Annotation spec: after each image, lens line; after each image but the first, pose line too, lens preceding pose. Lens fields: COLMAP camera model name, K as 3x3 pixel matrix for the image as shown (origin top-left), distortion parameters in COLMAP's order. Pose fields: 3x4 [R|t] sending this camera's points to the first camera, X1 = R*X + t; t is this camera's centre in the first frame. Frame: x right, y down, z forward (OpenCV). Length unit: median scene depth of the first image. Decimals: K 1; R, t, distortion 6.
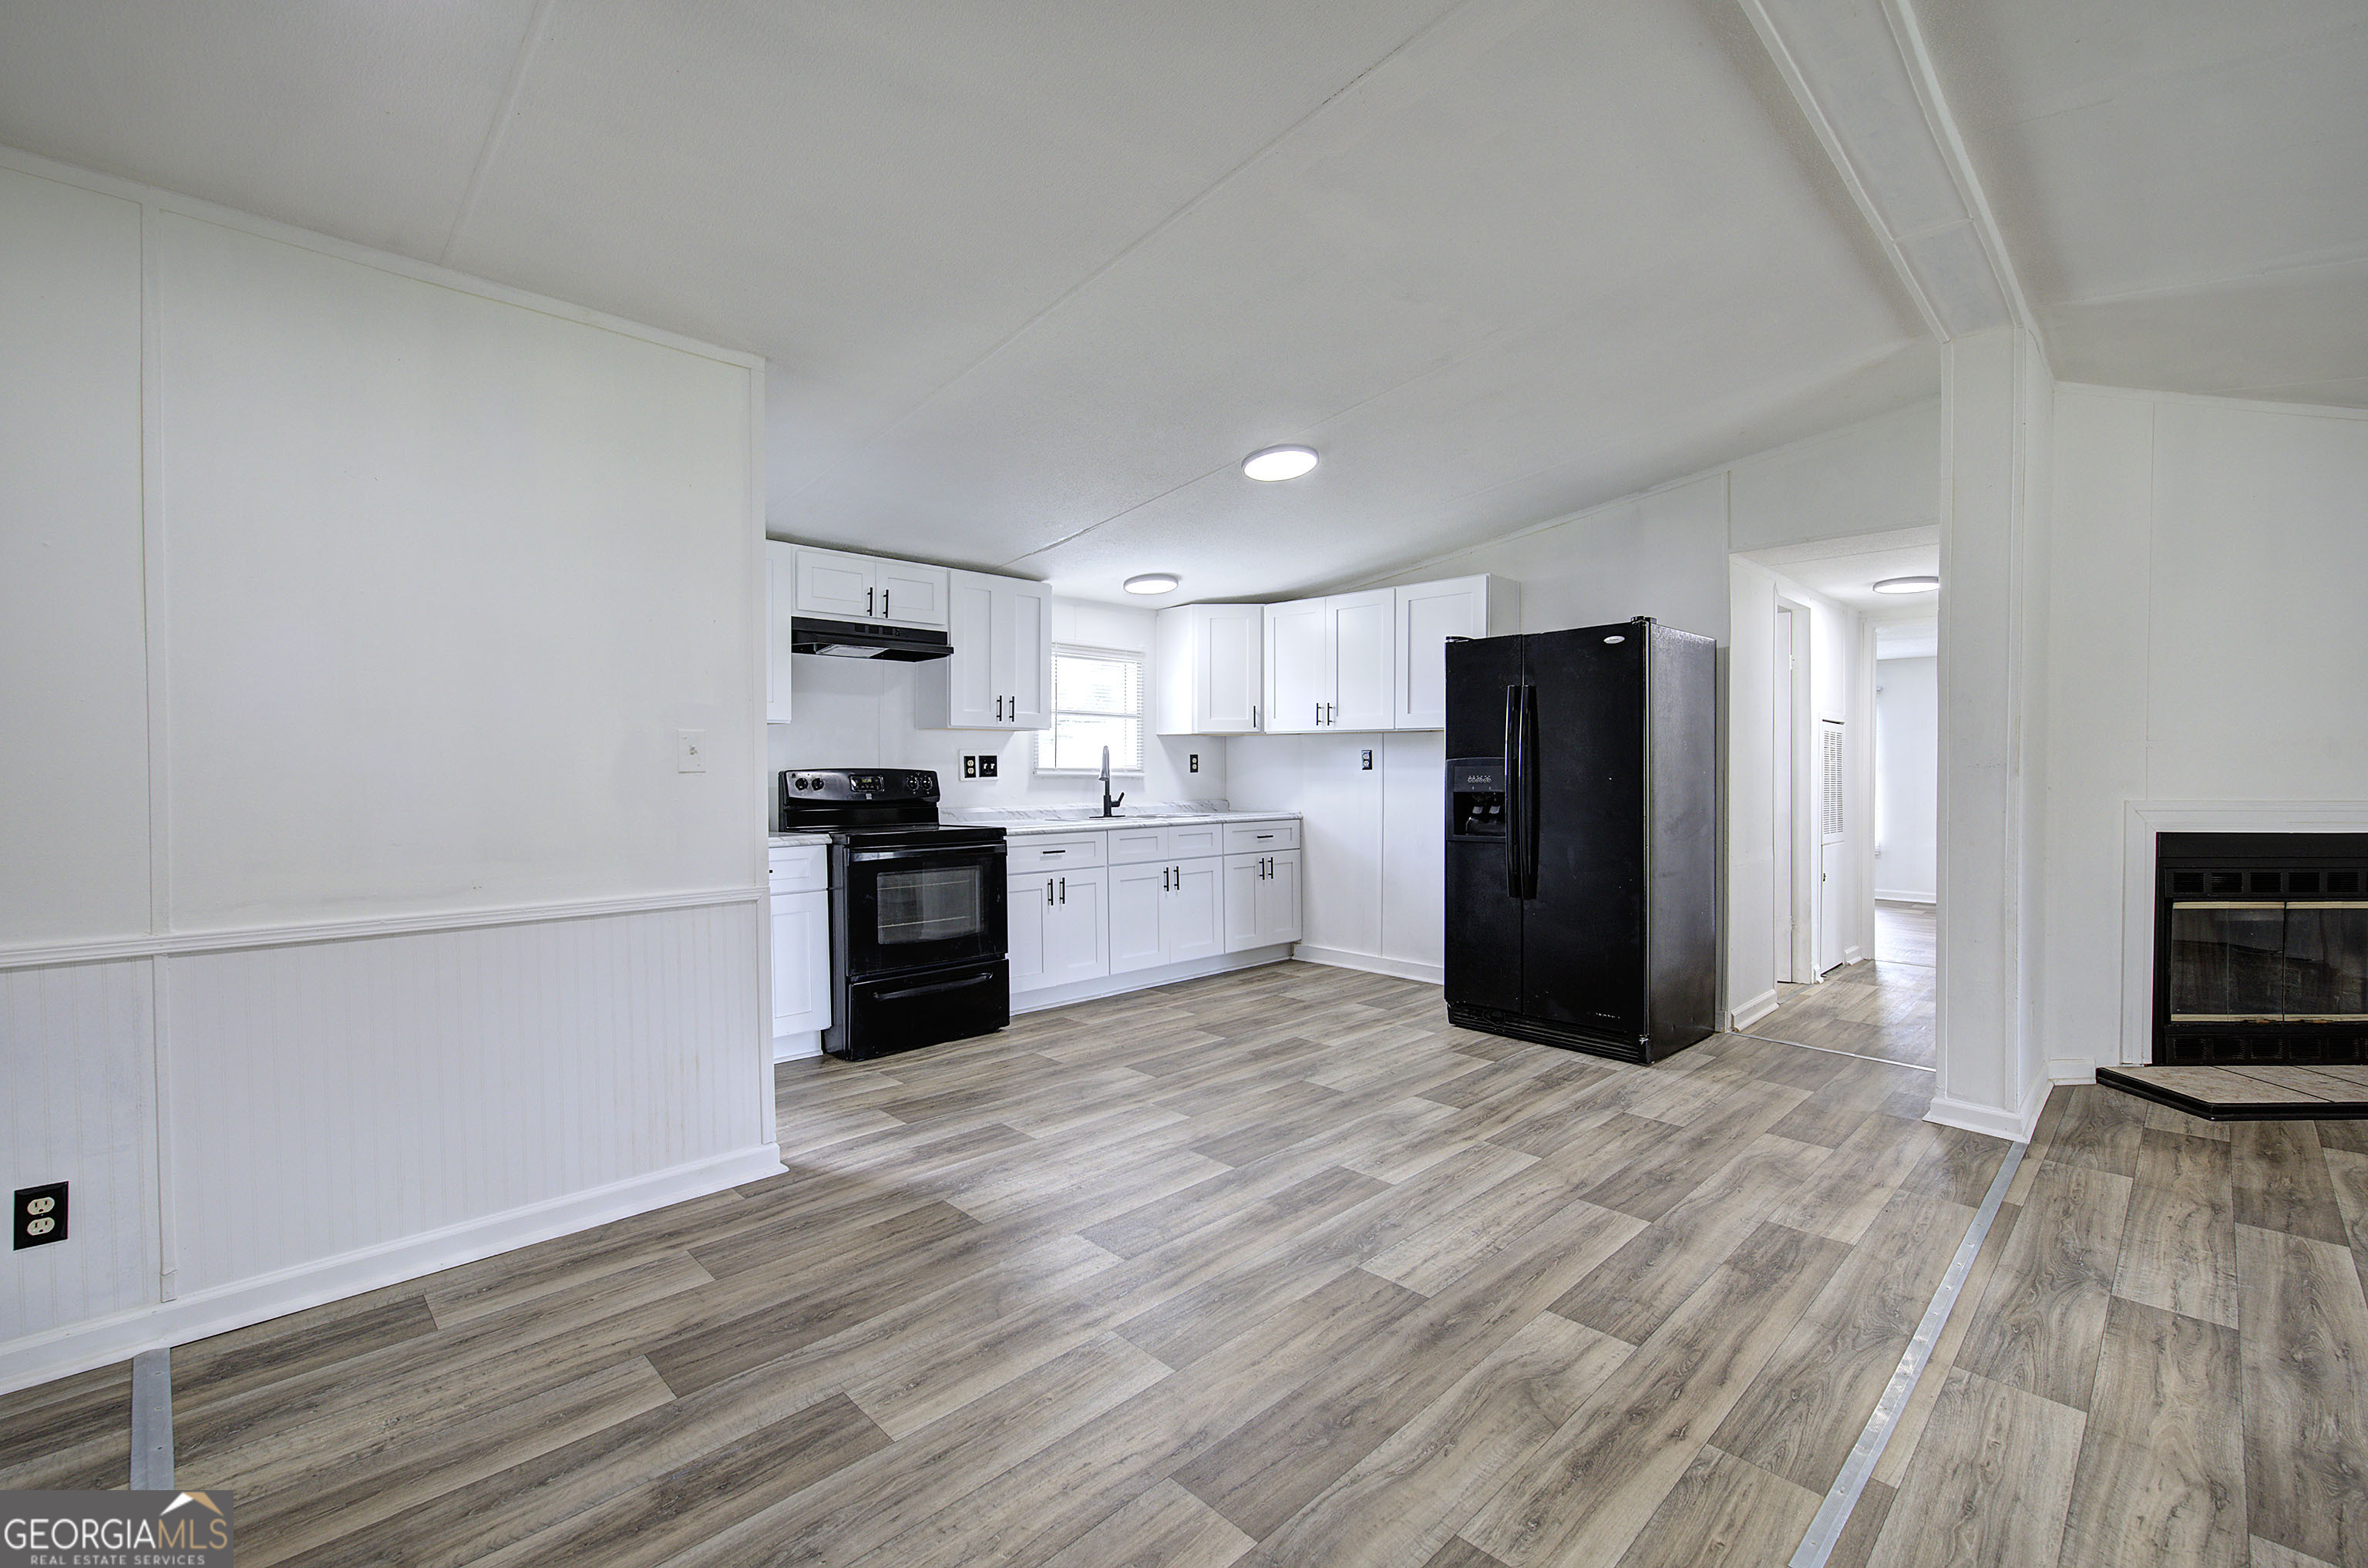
lens RADIAL K [[1004.1, 0, 1200.2], [0, 1004.1, 769.3], [0, 0, 1]] dist [-0.003689, 0.001985]
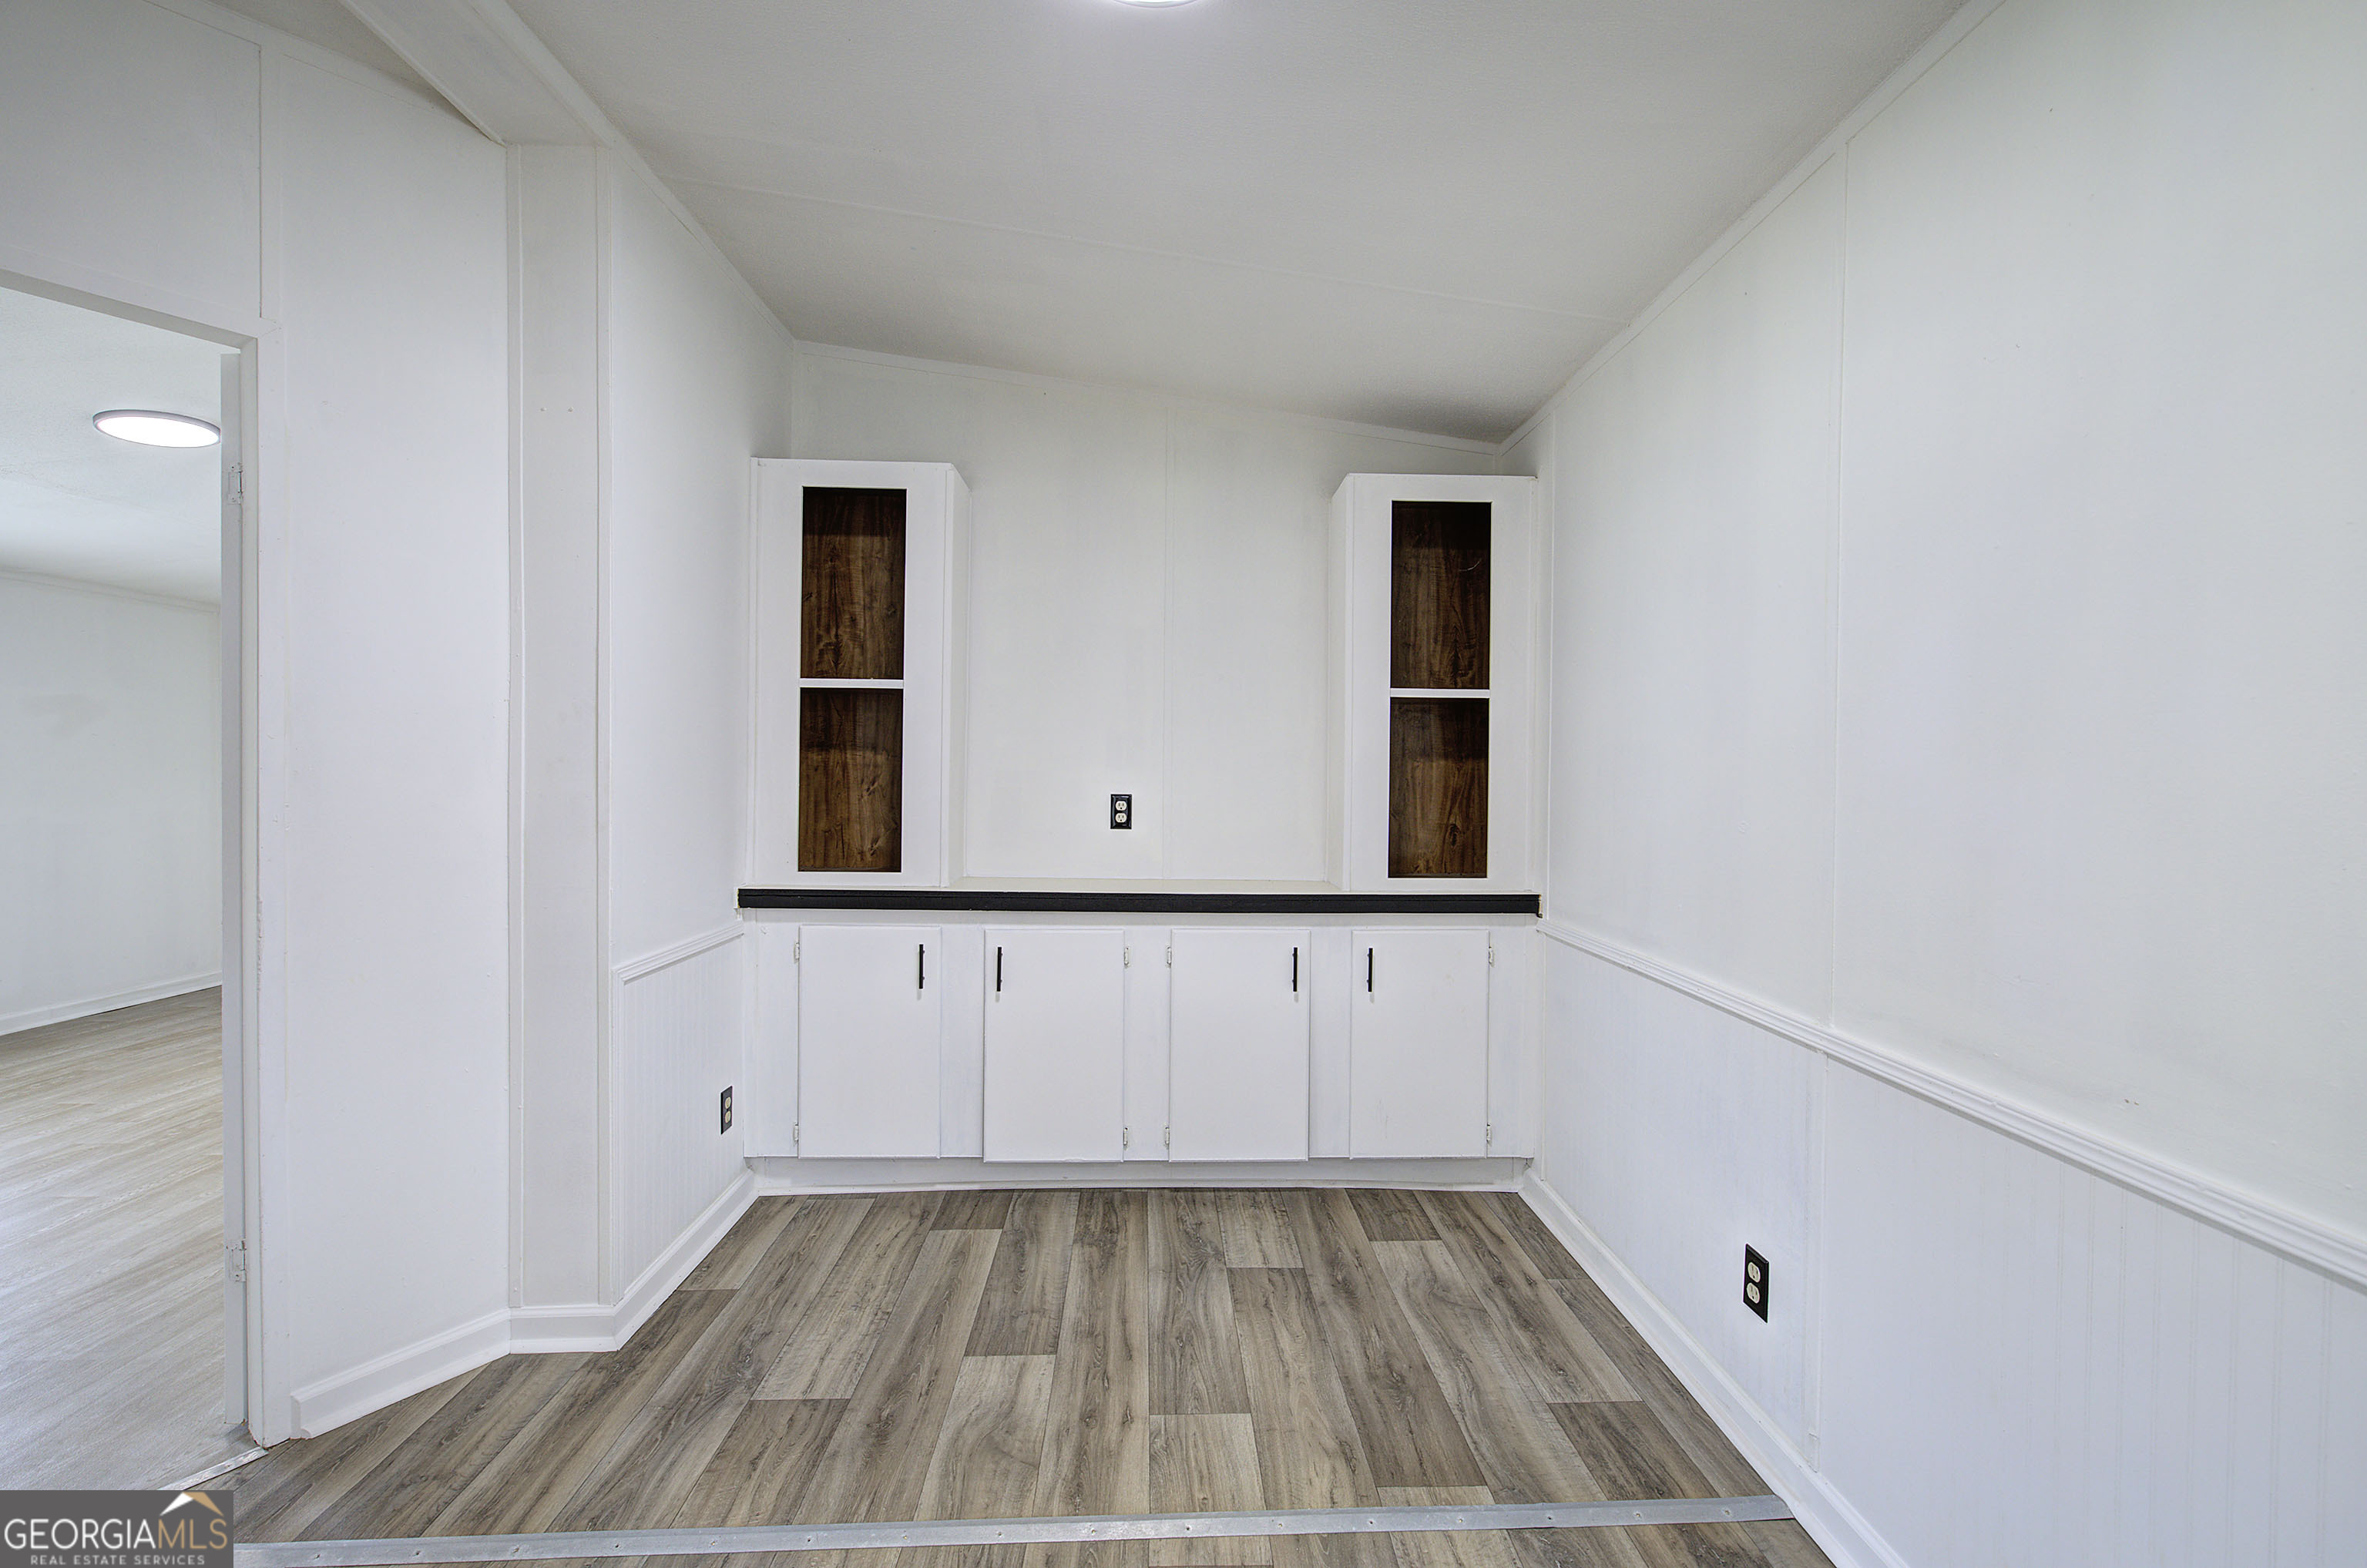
lens RADIAL K [[1003.7, 0, 1193.8], [0, 1003.7, 775.3], [0, 0, 1]] dist [-0.003689, 0.001985]
pose [[-0.687118, -0.001164, -0.726545, -0.030922], [-0.008302, 0.999946, 0.006249, -0.018954], [0.726499, 0.010326, -0.687090, 0.497911]]
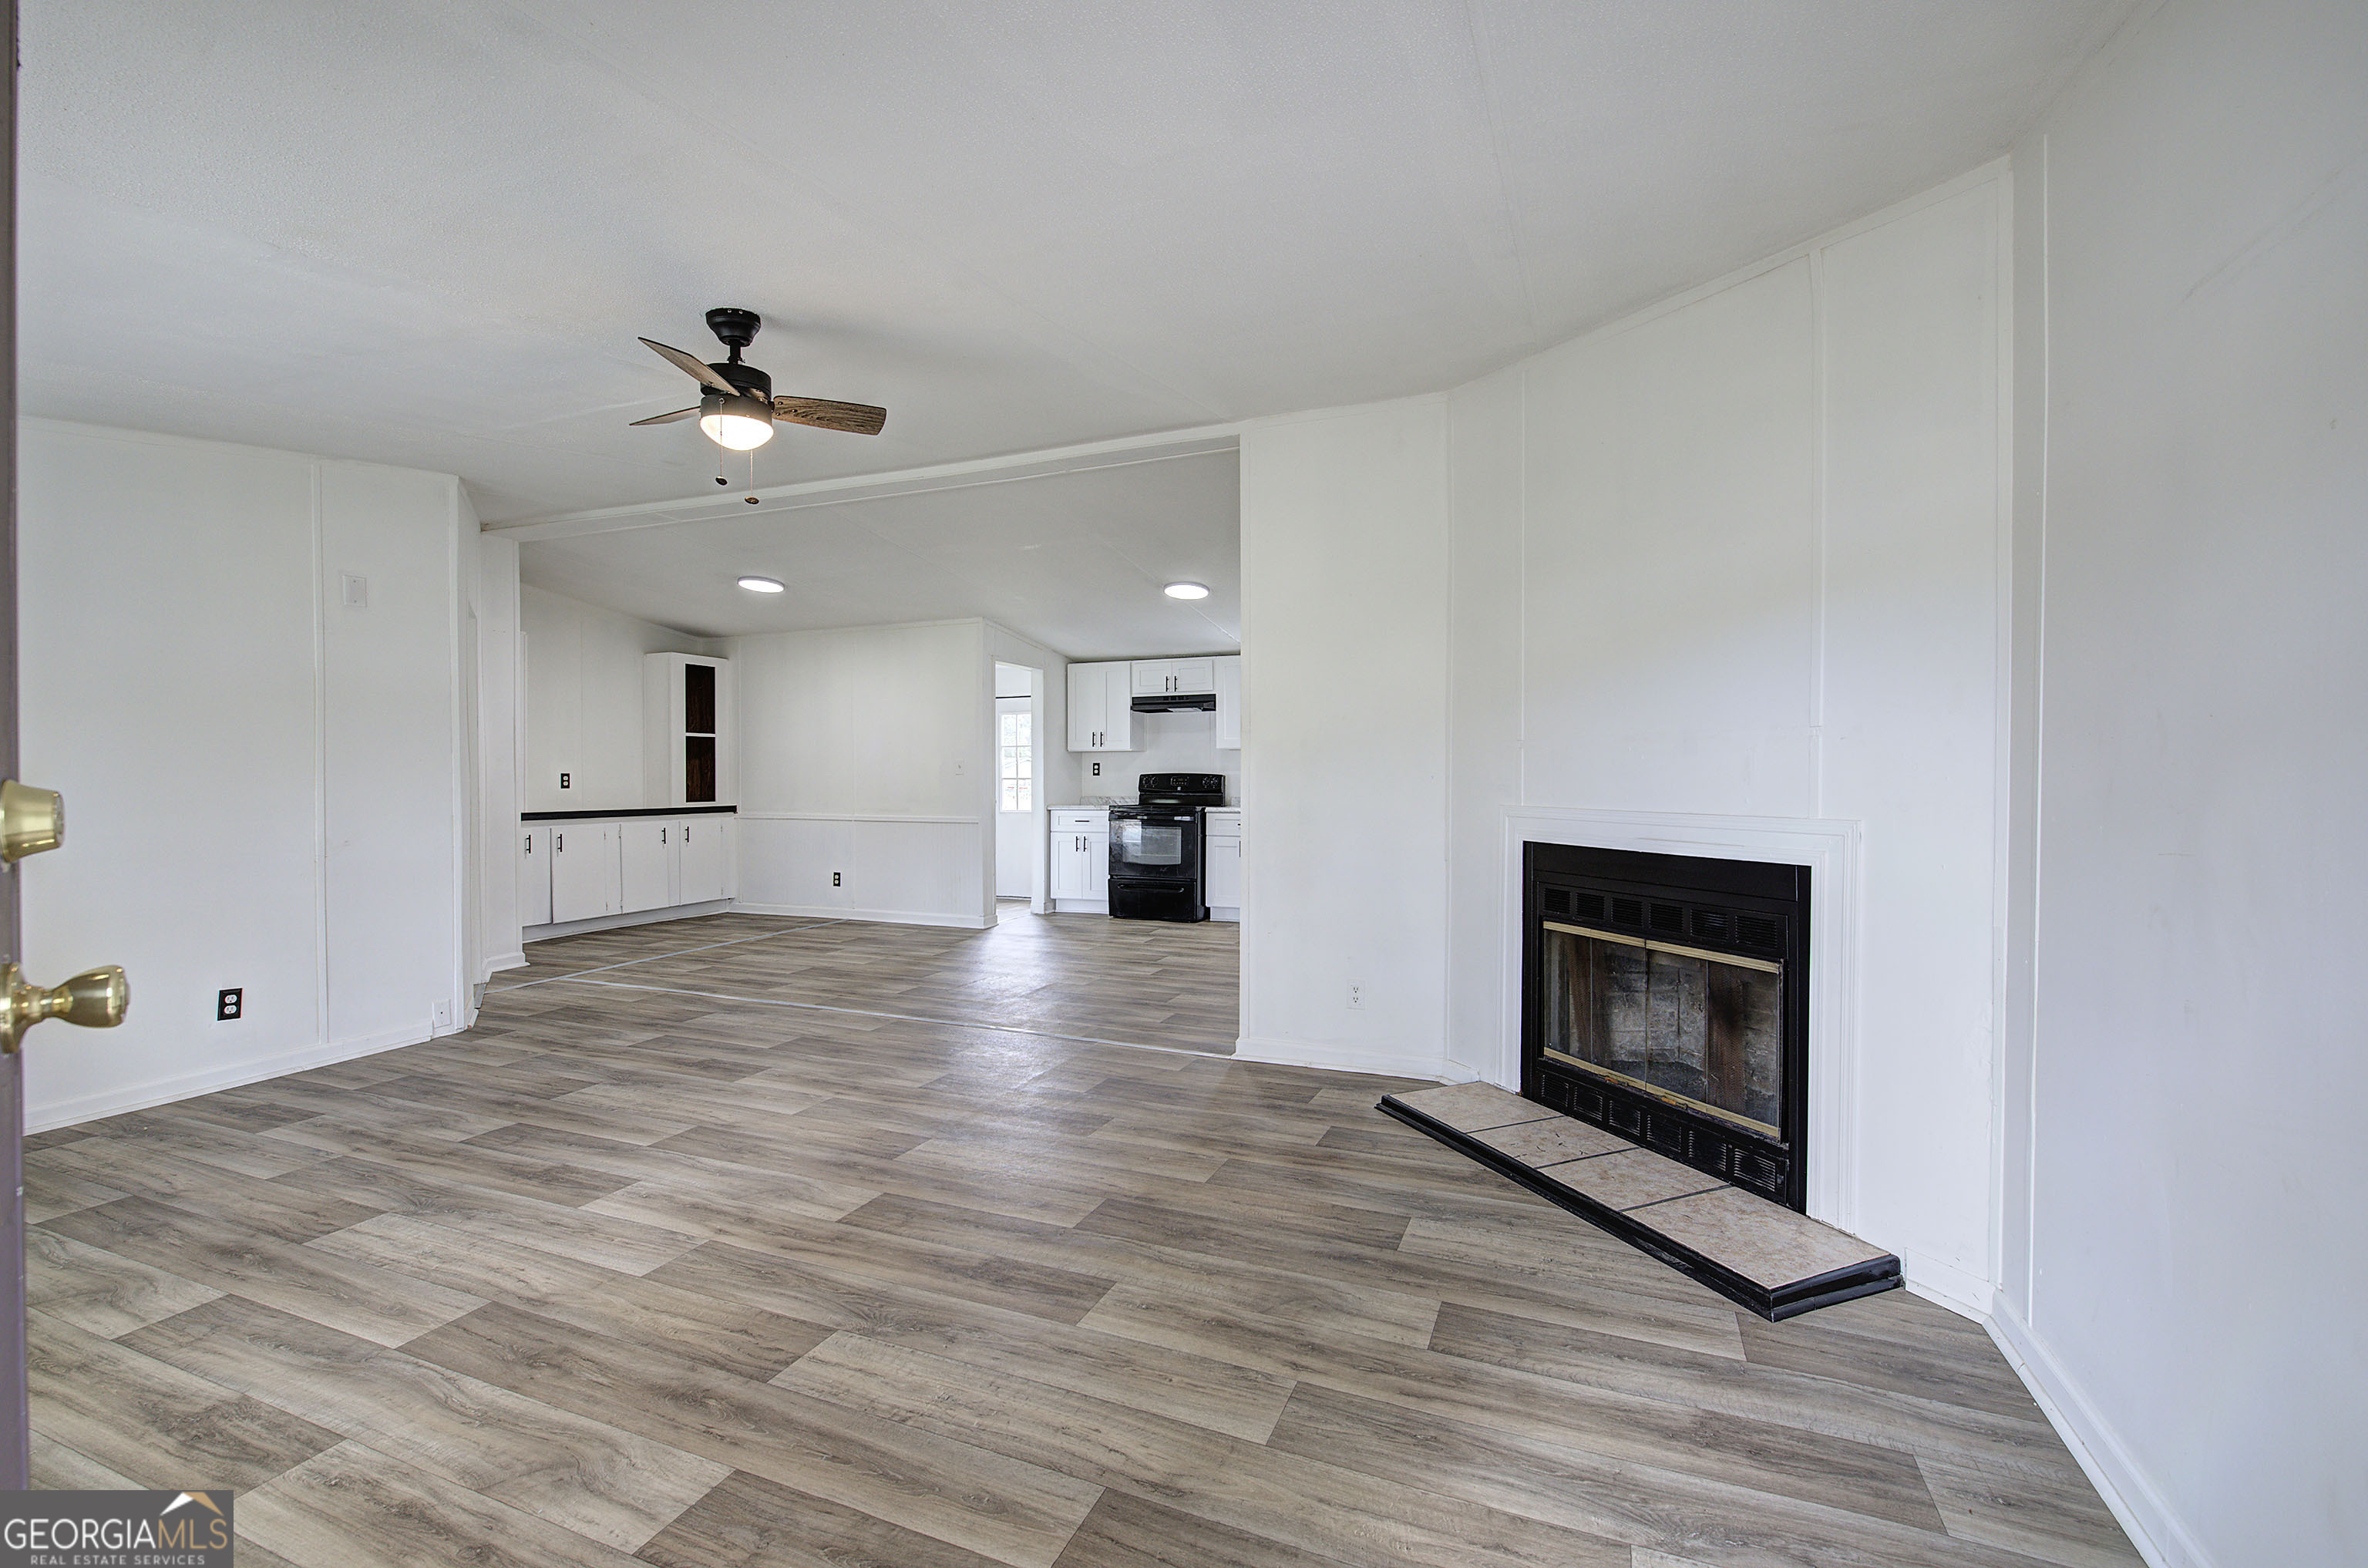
lens RADIAL K [[1004.1, 0, 1192.6], [0, 1004.1, 802.4], [0, 0, 1]] dist [-0.003689, 0.001985]
pose [[0.387696, 0.025582, -0.921432, 1.319626], [0.001468, 0.999596, 0.028370, 0.000521], [0.921786, -0.012352, 0.387502, 0.292307]]
